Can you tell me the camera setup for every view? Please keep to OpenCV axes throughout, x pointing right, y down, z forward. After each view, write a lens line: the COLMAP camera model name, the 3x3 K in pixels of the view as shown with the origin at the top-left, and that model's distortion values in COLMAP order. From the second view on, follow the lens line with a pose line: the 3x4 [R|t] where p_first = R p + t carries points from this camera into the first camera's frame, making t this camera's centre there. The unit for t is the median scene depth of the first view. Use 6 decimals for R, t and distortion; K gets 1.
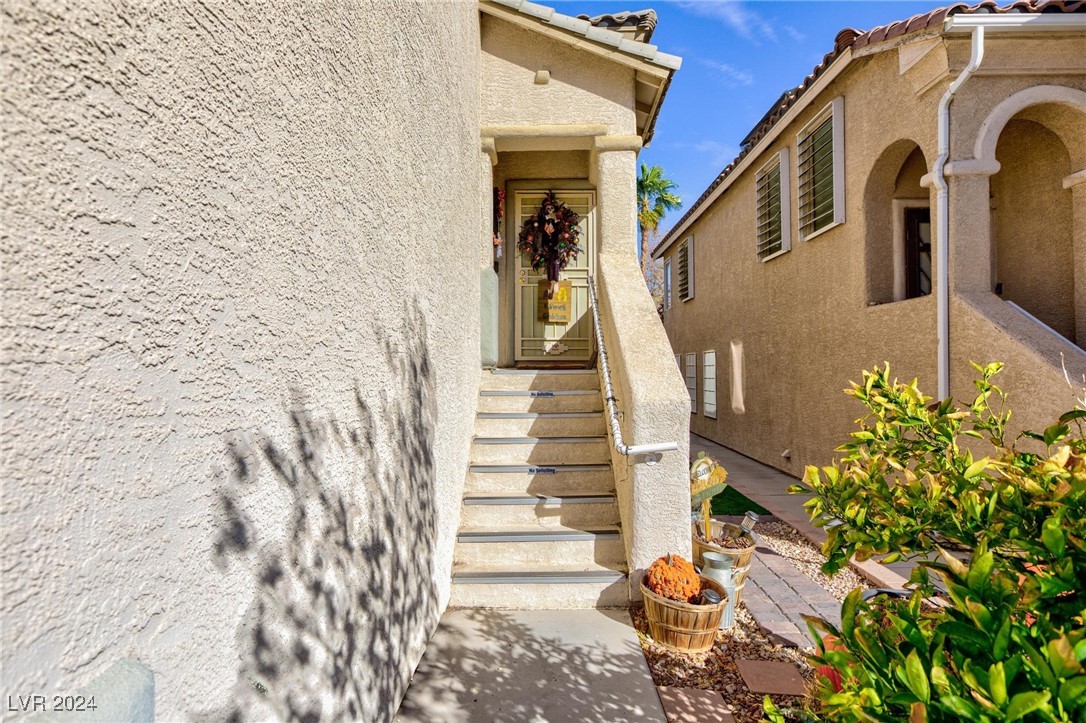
lens RADIAL K [[592.3, 0, 542.6], [0, 592.3, 363.7], [0, 0, 1]] dist [0.000911, 0.000341]
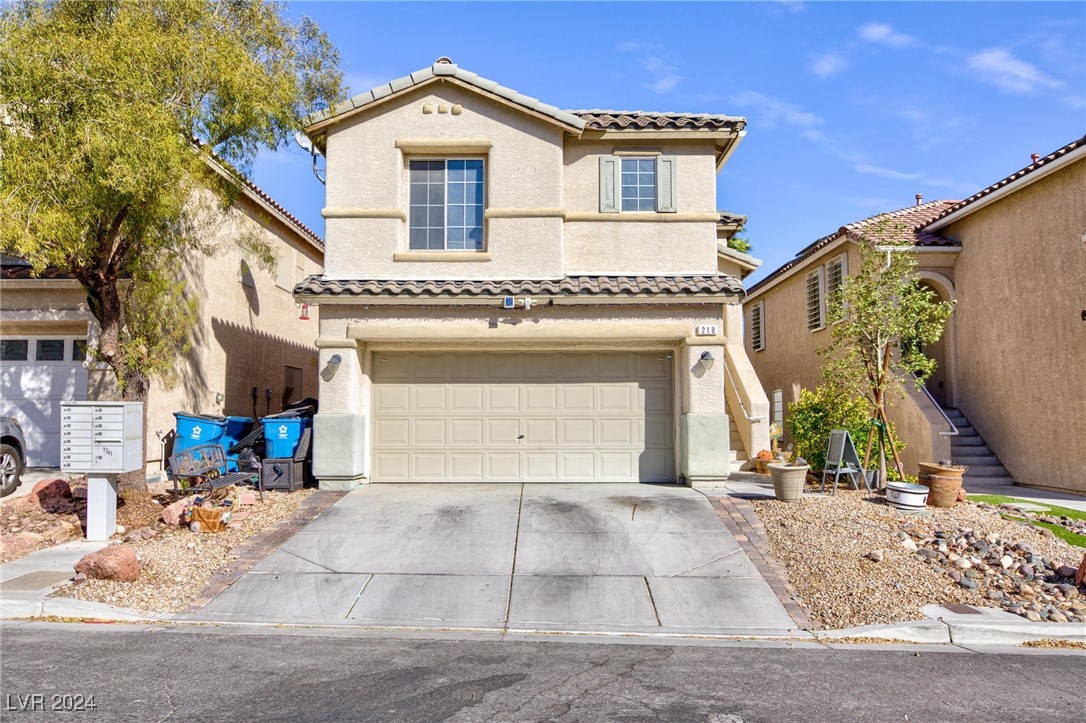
lens RADIAL K [[802.8, 0, 543.6], [0, 802.8, 361.9], [0, 0, 1]] dist [-0.012629, 0.003582]
pose [[0.999904, 0.004722, -0.013059, -0.553988], [-0.005531, 0.998024, -0.062595, 0.074125], [0.012737, 0.062661, 0.997954, -2.029203]]
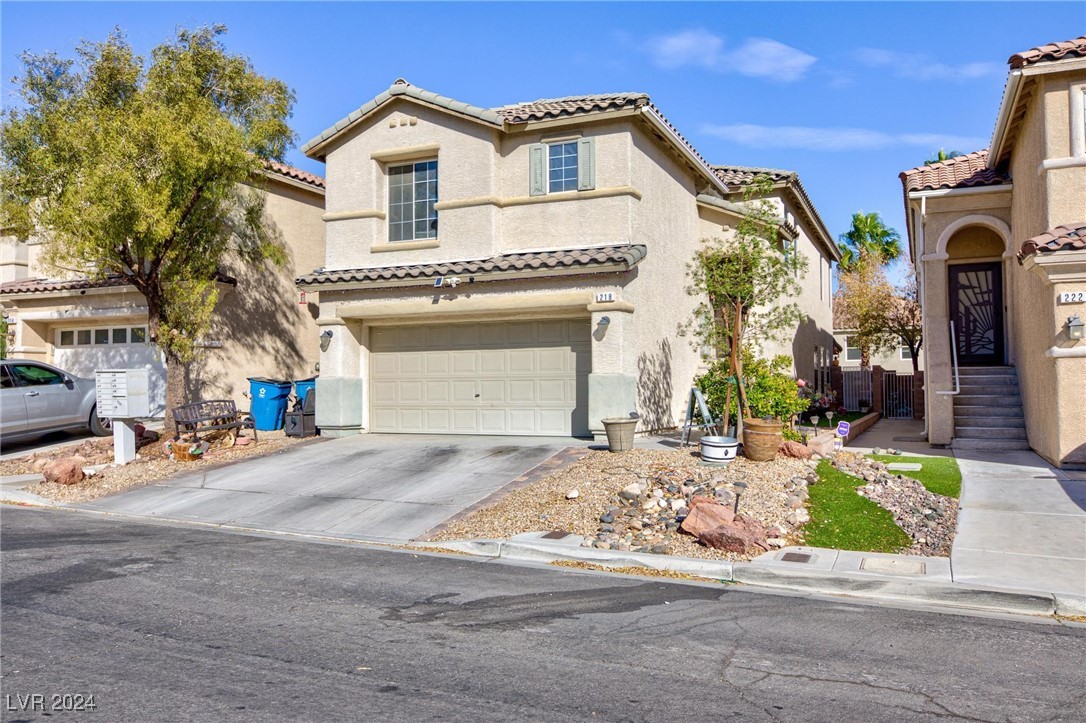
lens RADIAL K [[802.8, 0, 538.1], [0, 802.8, 360.8], [0, 0, 1]] dist [-0.012629, 0.003582]
pose [[0.919183, -0.013069, -0.393614, 0.544687], [0.004223, 0.999719, -0.023331, 0.091481], [0.393809, 0.019784, 0.918979, -2.108014]]
